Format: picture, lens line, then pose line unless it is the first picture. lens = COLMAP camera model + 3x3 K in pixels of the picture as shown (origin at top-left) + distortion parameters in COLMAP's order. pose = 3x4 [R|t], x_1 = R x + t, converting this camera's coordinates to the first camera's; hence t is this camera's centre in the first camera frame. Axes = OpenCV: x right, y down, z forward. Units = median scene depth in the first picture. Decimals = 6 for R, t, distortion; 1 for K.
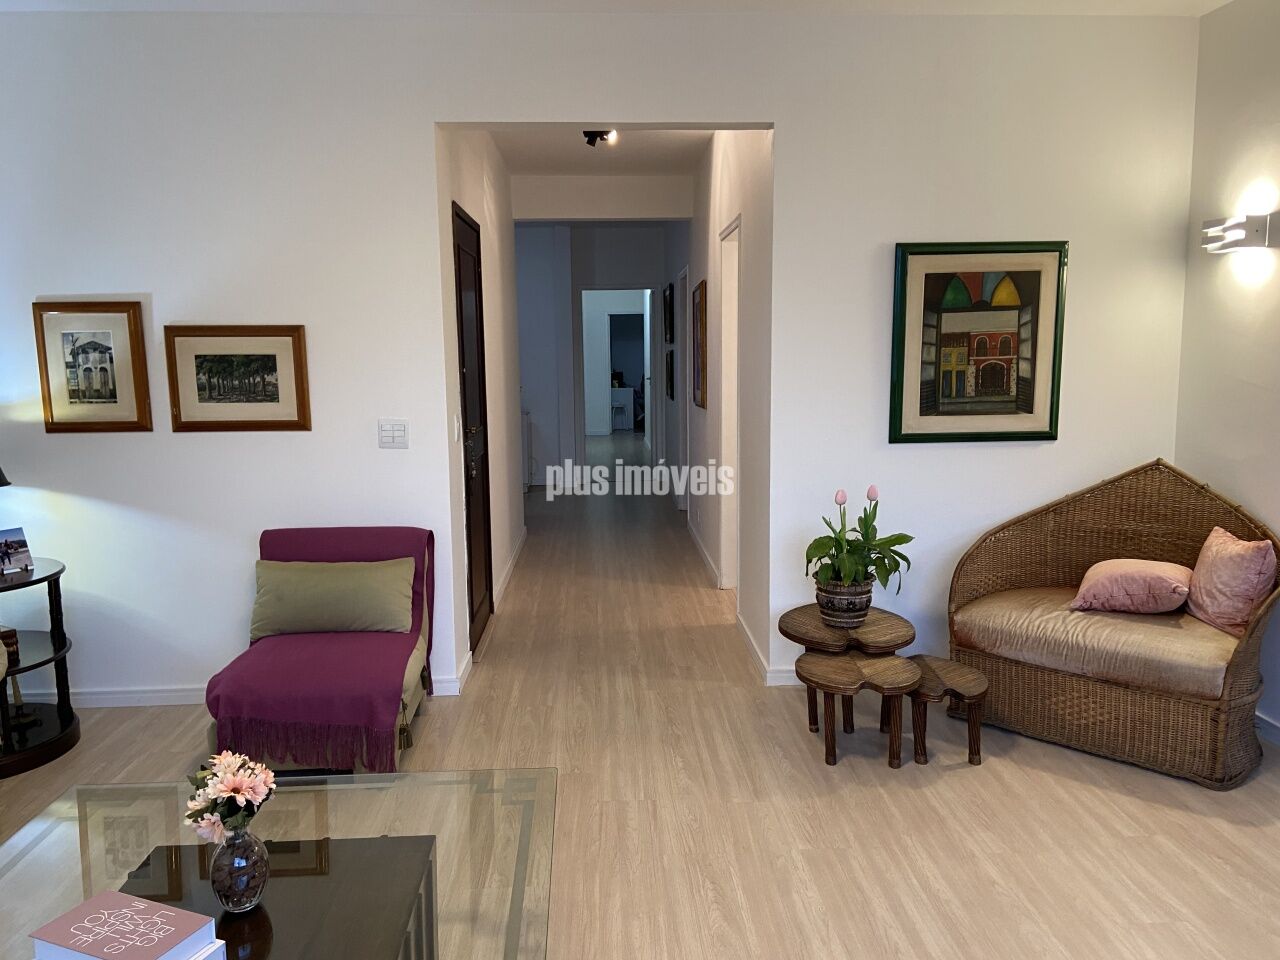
lens RADIAL K [[959.5, 0, 627.0], [0, 959.5, 476.2], [0, 0, 1]] dist [0.107581, -0.129067]
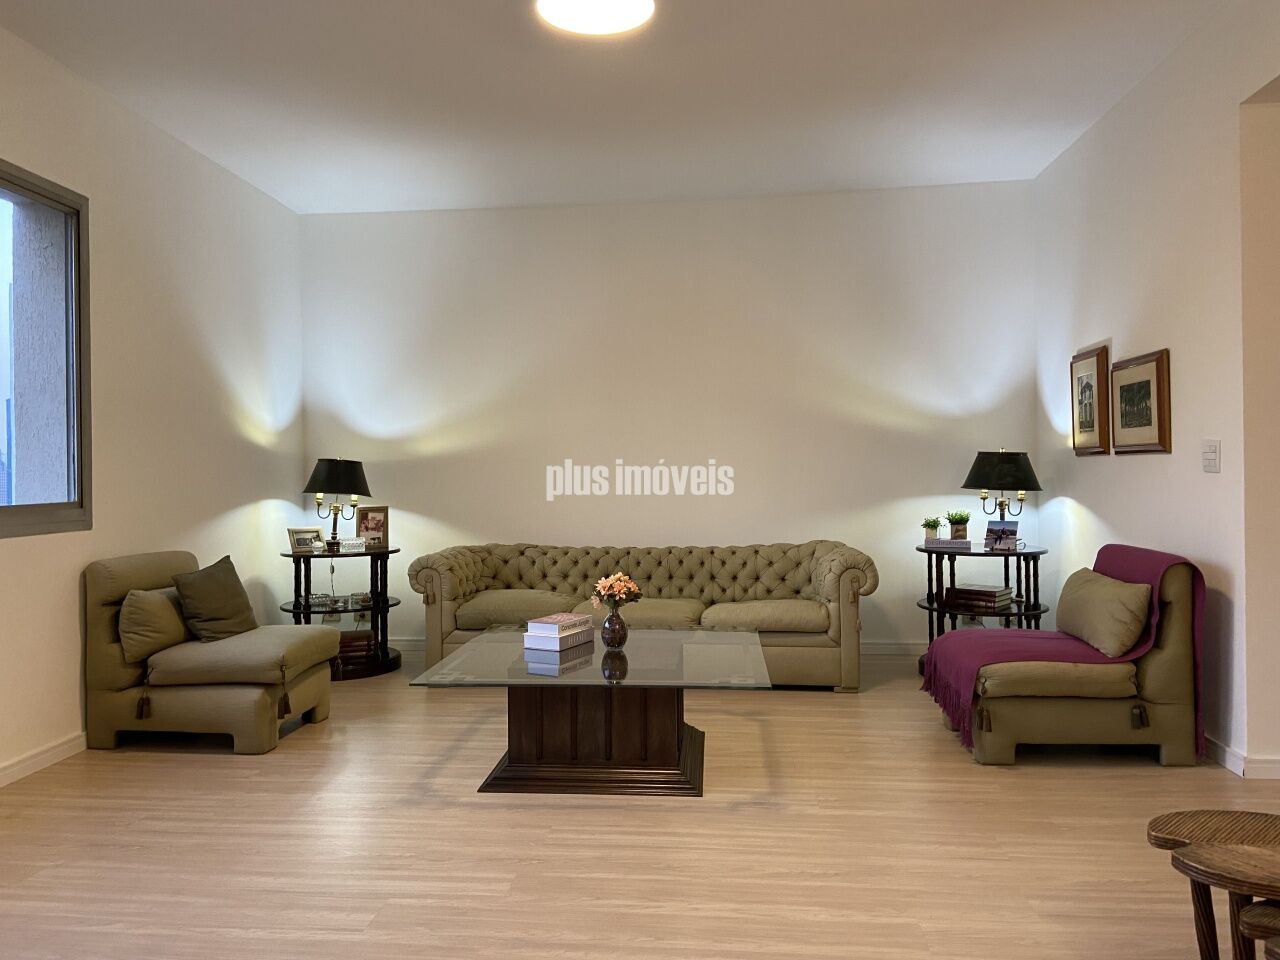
lens RADIAL K [[959.5, 0, 627.0], [0, 959.5, 476.2], [0, 0, 1]] dist [0.107581, -0.129067]
pose [[-0.133222, 0.013953, -0.990988, 0.783942], [-0.130684, 0.990923, 0.031520, 0.017749], [0.982433, 0.133705, -0.130189, 0.637276]]
